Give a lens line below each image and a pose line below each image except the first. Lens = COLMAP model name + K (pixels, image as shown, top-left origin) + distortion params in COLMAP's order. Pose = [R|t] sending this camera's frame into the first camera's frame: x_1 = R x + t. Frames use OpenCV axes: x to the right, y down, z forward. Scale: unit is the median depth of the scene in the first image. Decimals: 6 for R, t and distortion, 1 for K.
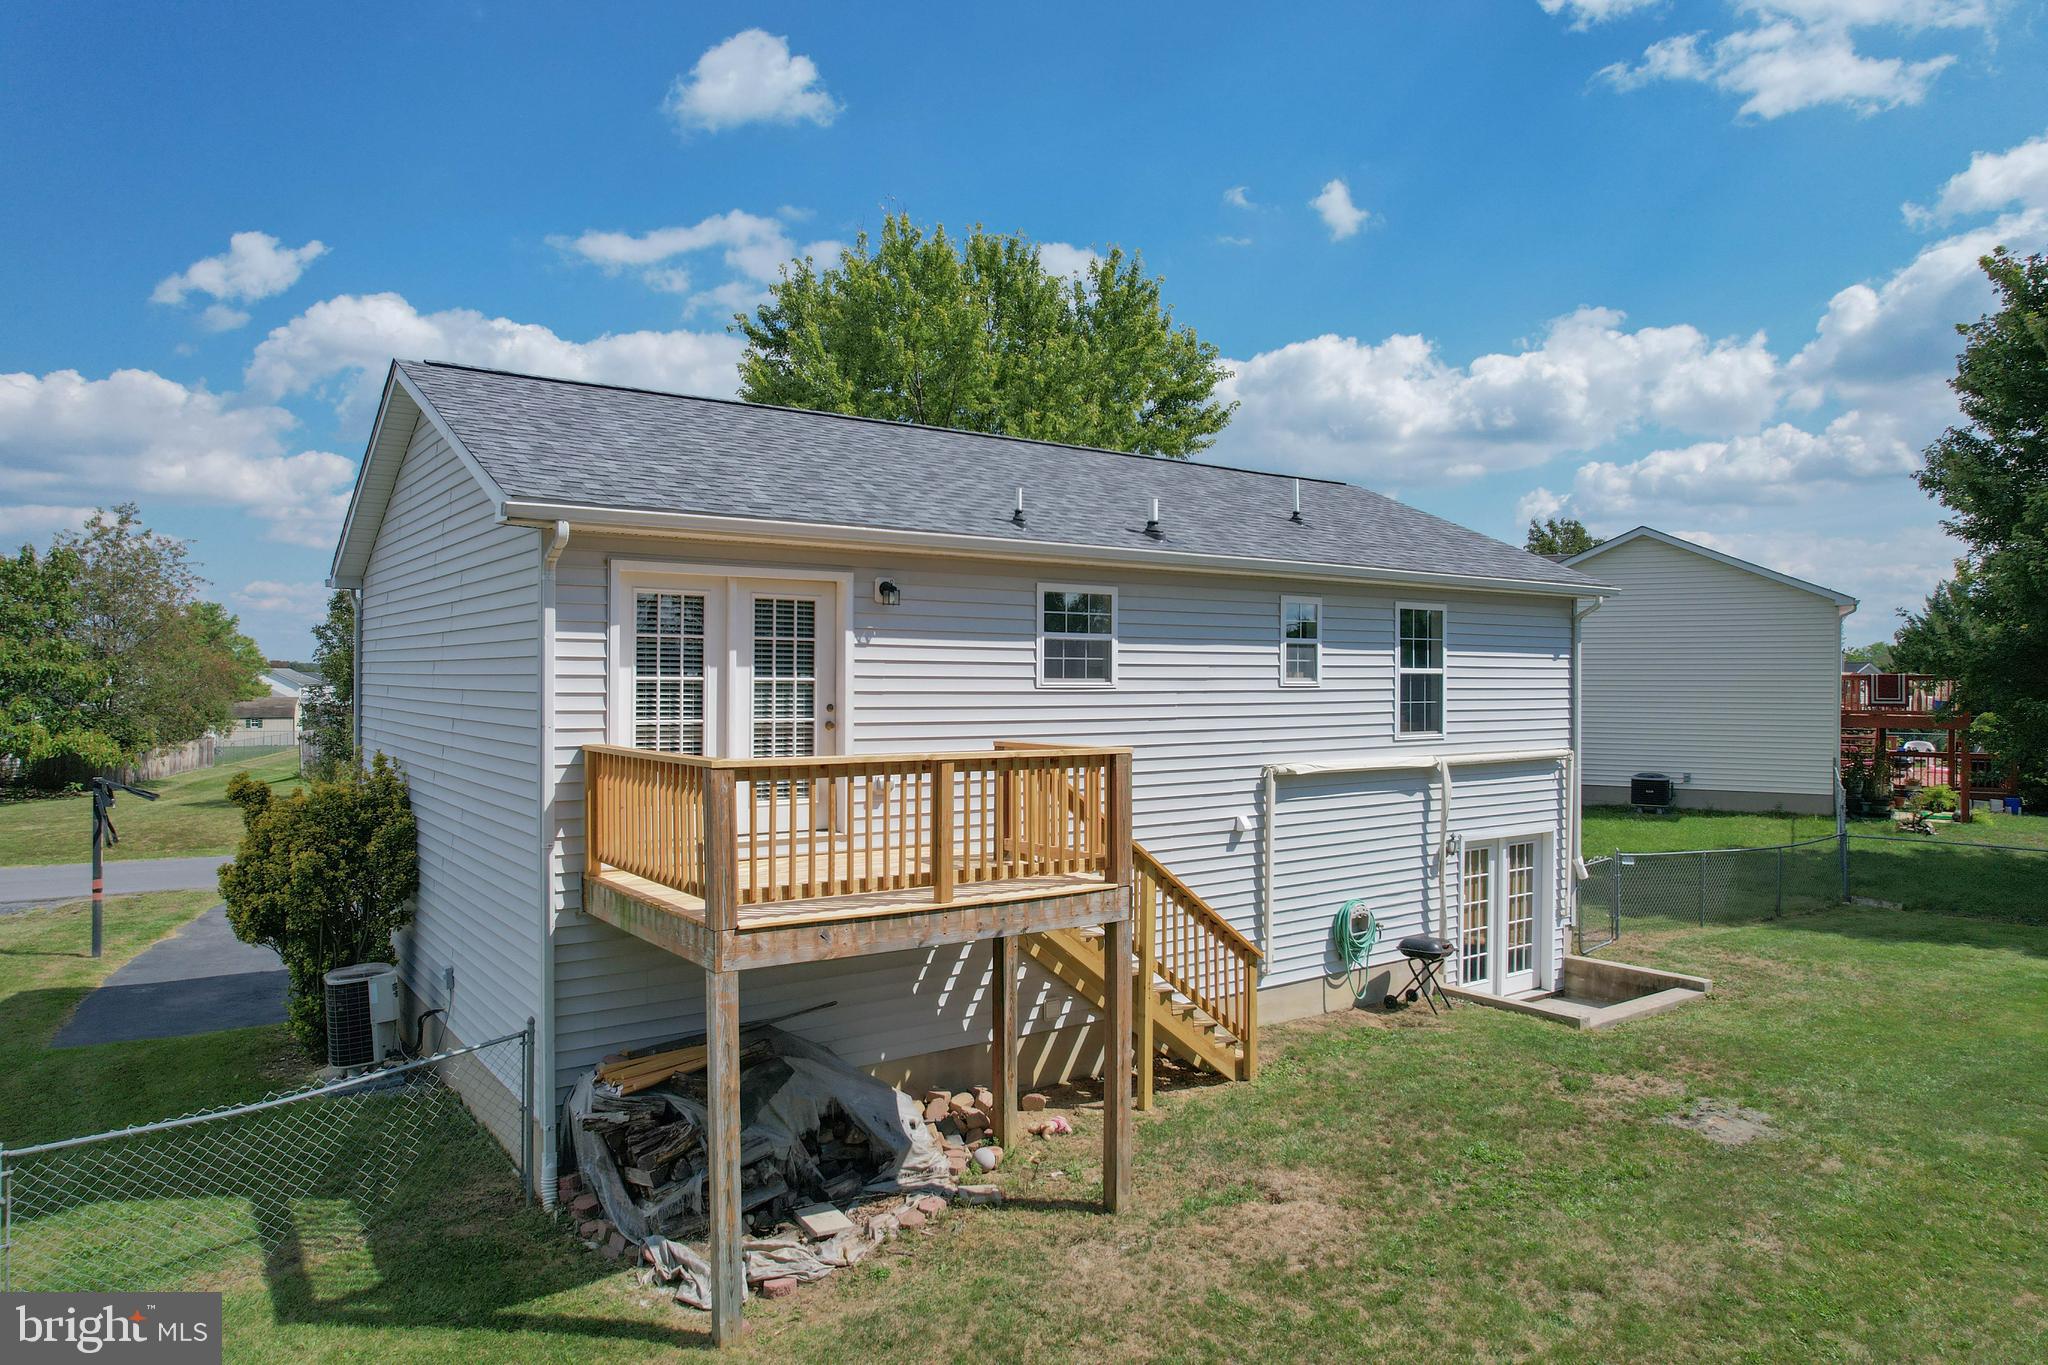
lens RADIAL K [[1308.7, 0, 1025.7], [0, 1308.7, 673.6], [0, 0, 1]] dist [-0.062569, 0.050358]
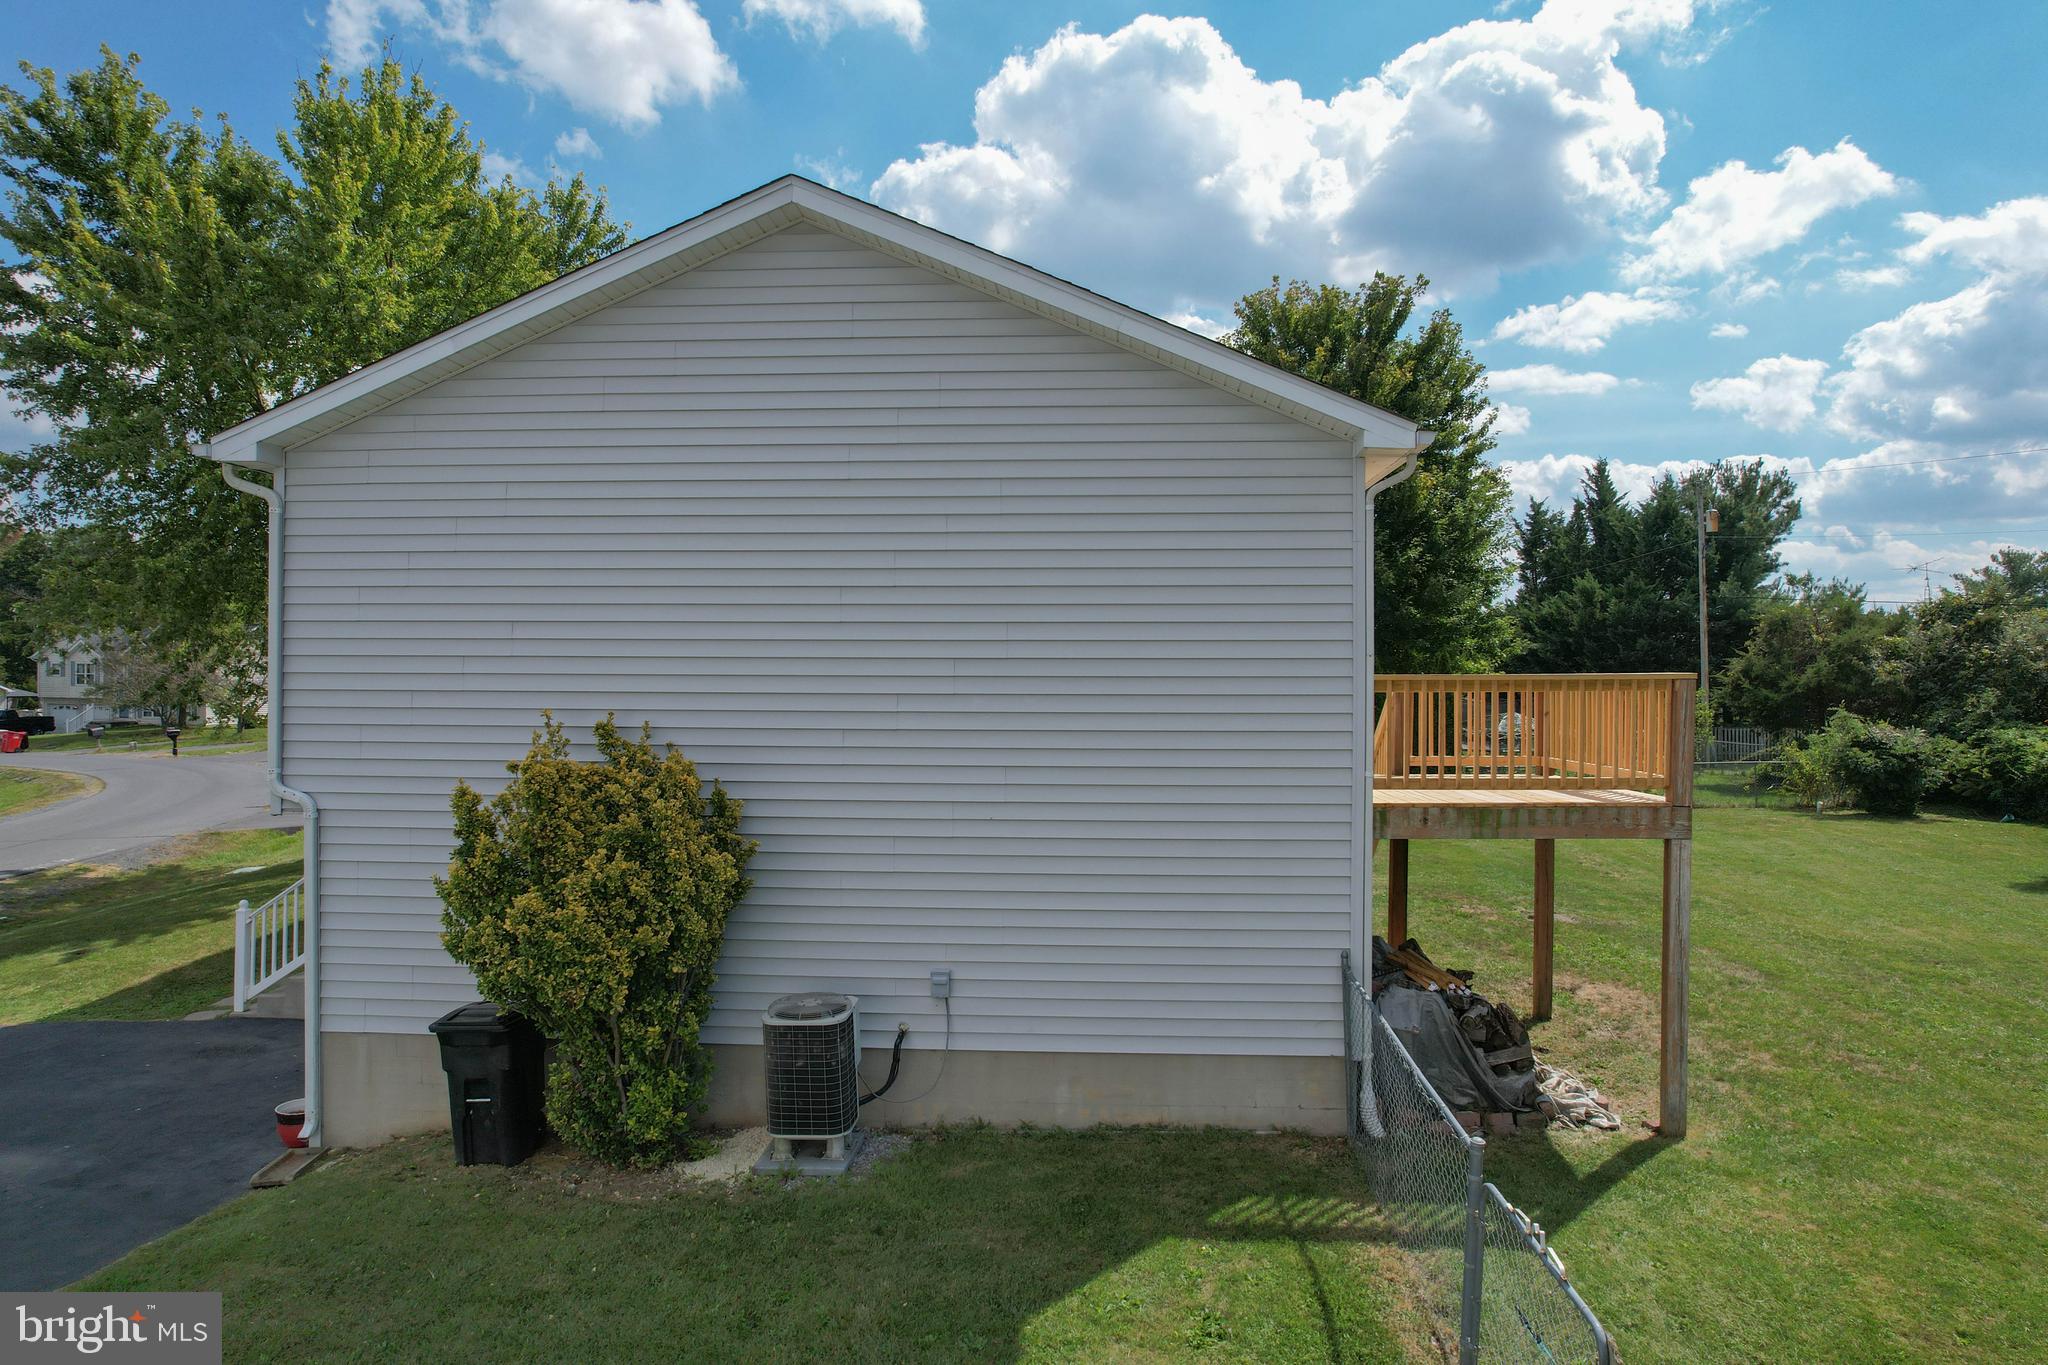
lens RADIAL K [[1308.7, 0, 1031.1], [0, 1308.7, 685.0], [0, 0, 1]] dist [-0.062569, 0.050358]
pose [[0.628865, -0.004828, 0.777499, -0.950695], [-0.000740, 0.999977, 0.006808, 0.040828], [-0.777514, -0.004857, 0.628847, 0.411609]]
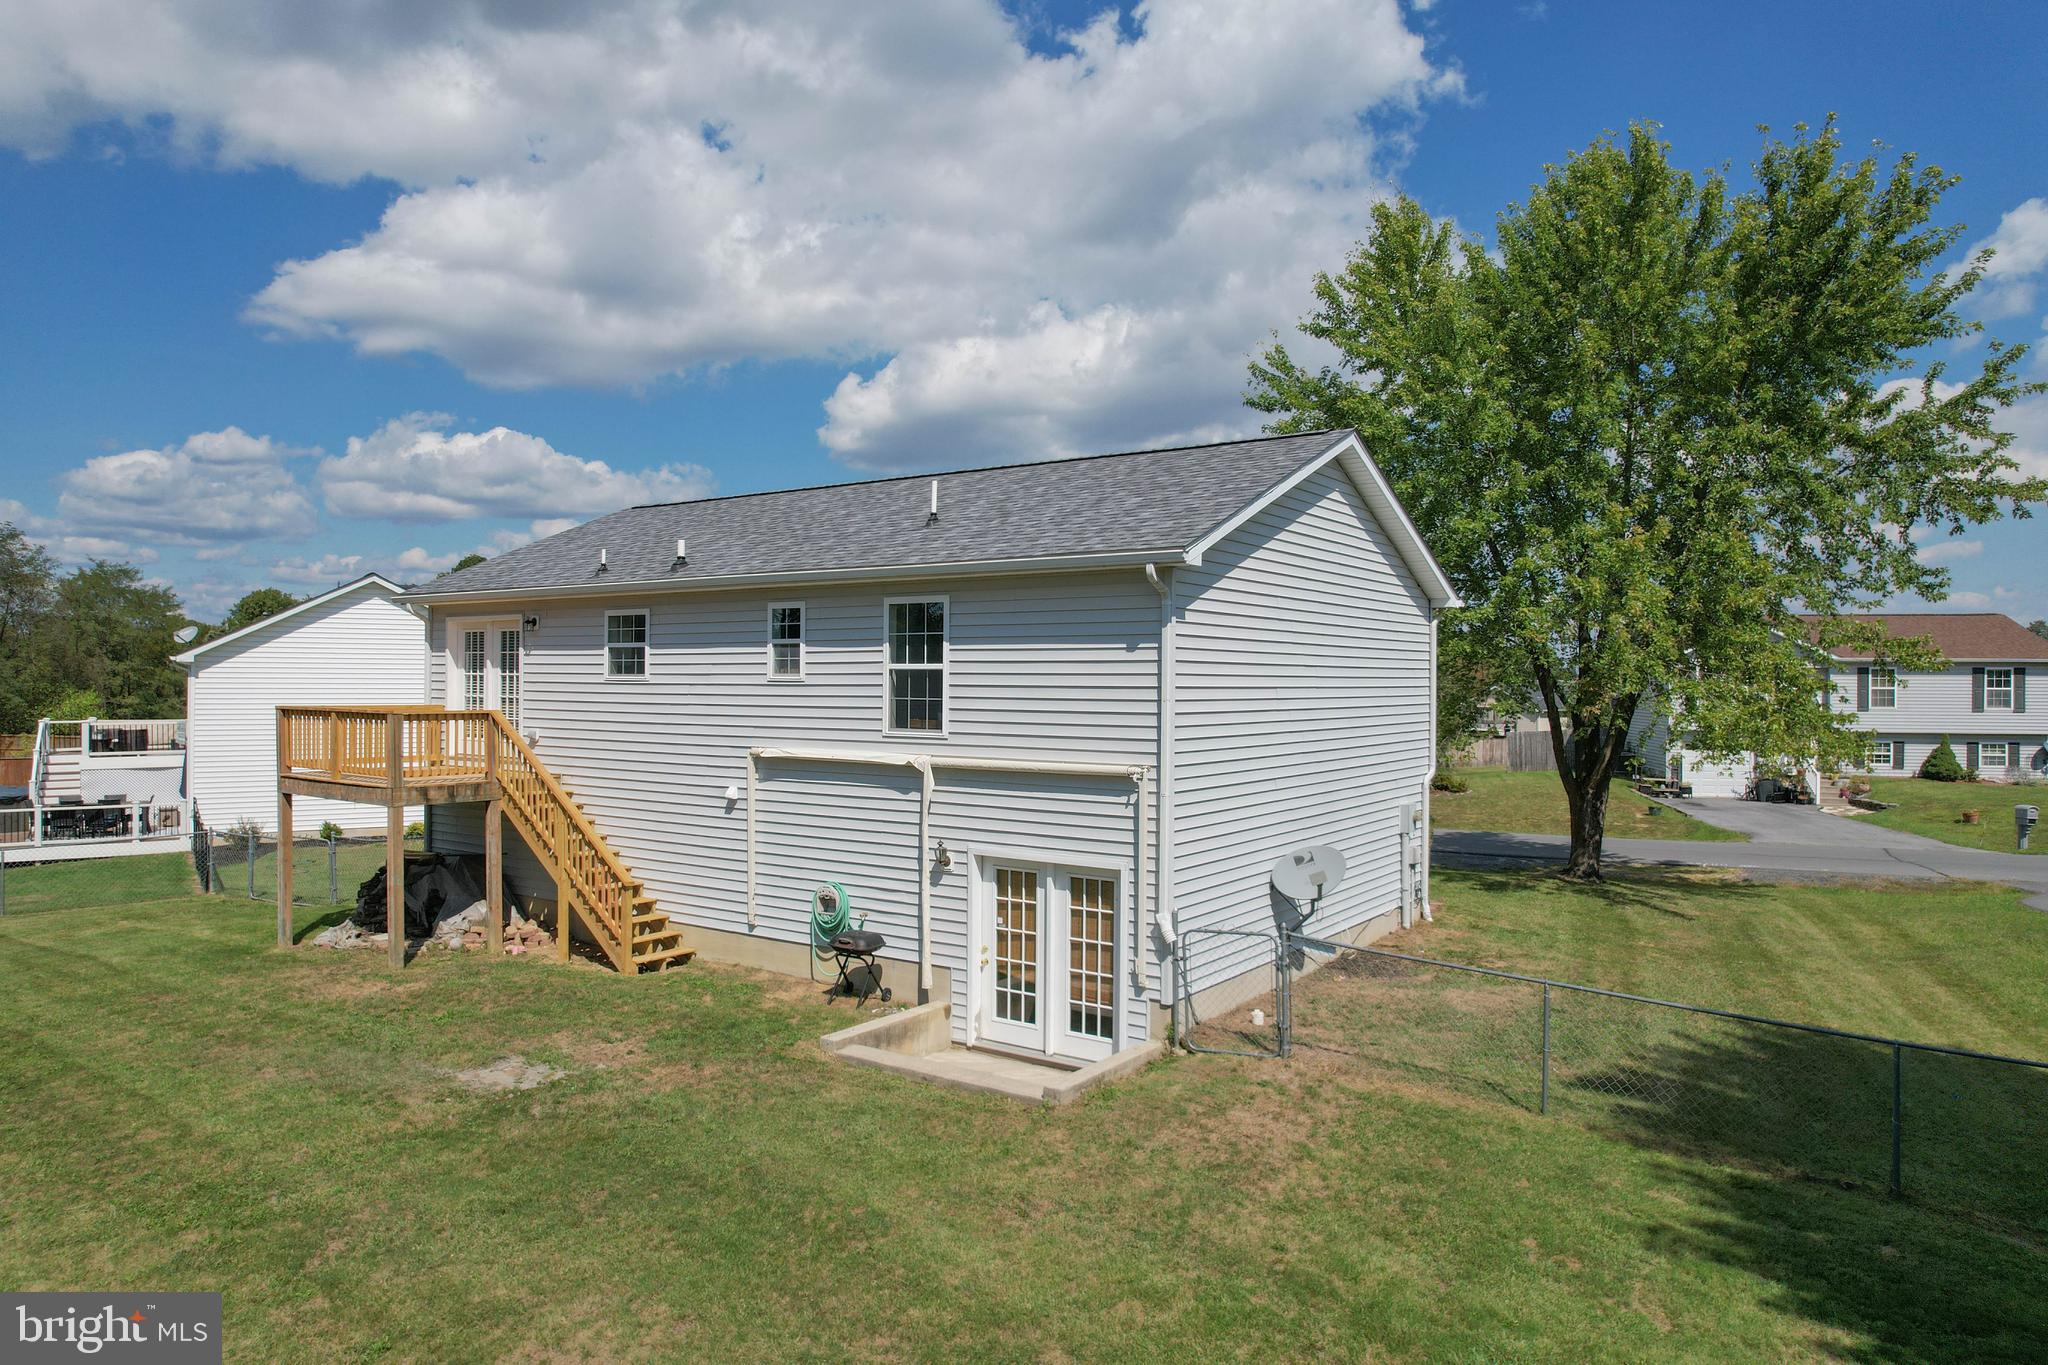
lens RADIAL K [[1308.7, 0, 1022.9], [0, 1308.7, 681.9], [0, 0, 1]] dist [-0.062569, 0.050358]
pose [[0.335248, 0.000742, -0.942130, 1.466981], [-0.002520, 0.999997, -0.000109, 0.010965], [0.942126, 0.002411, 0.335249, 0.882398]]
